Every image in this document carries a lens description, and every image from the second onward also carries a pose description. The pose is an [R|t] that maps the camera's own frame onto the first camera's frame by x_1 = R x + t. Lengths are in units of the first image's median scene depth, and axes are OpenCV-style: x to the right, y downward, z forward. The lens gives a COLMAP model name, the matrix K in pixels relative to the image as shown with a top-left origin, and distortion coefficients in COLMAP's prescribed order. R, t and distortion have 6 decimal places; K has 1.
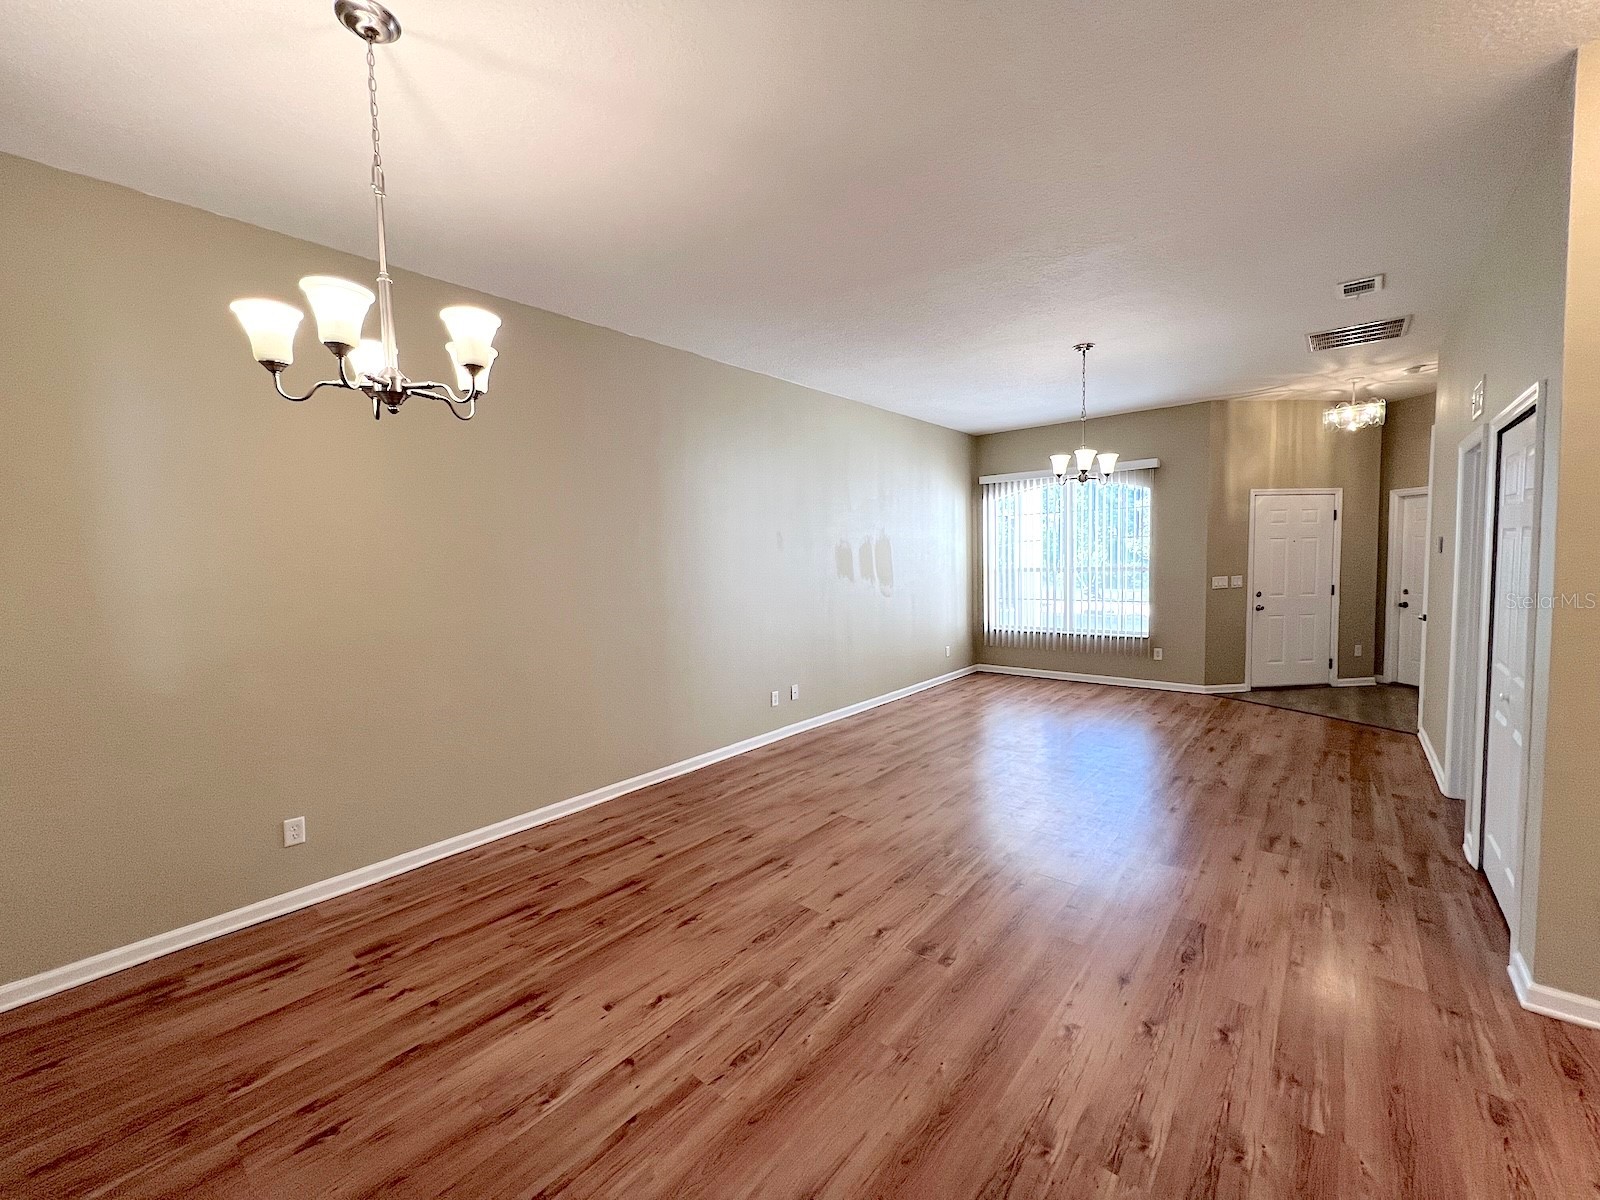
lens RADIAL K [[643.0, 0, 794.9], [0, 643.0, 596.7], [0, 0, 1]] dist [-0.003068, 0.000818]
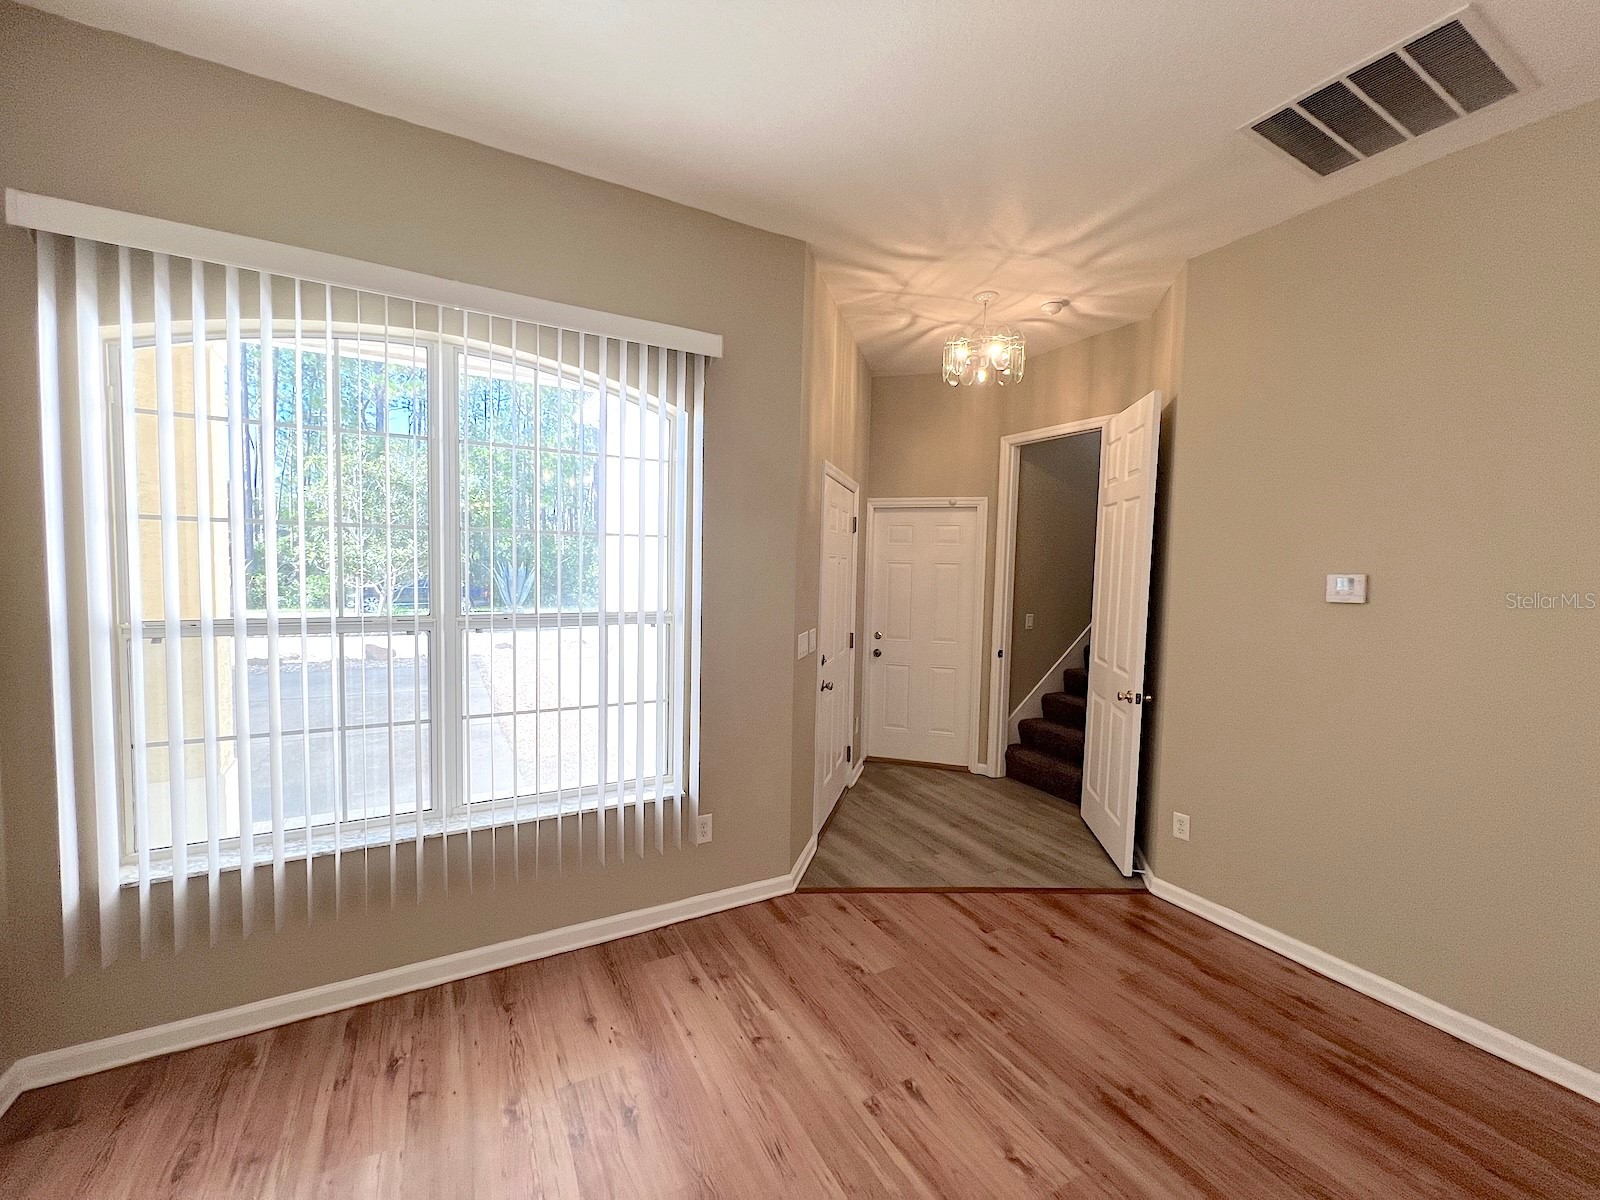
lens RADIAL K [[642.5, 0, 799.5], [0, 642.5, 601.2], [0, 0, 1]] dist [-0.001245, 0.000593]
pose [[0.348420, -0.020123, 0.937122, 0.353052], [0.026088, 0.999590, 0.011765, -0.096646], [-0.936975, 0.020348, 0.348803, 1.352649]]
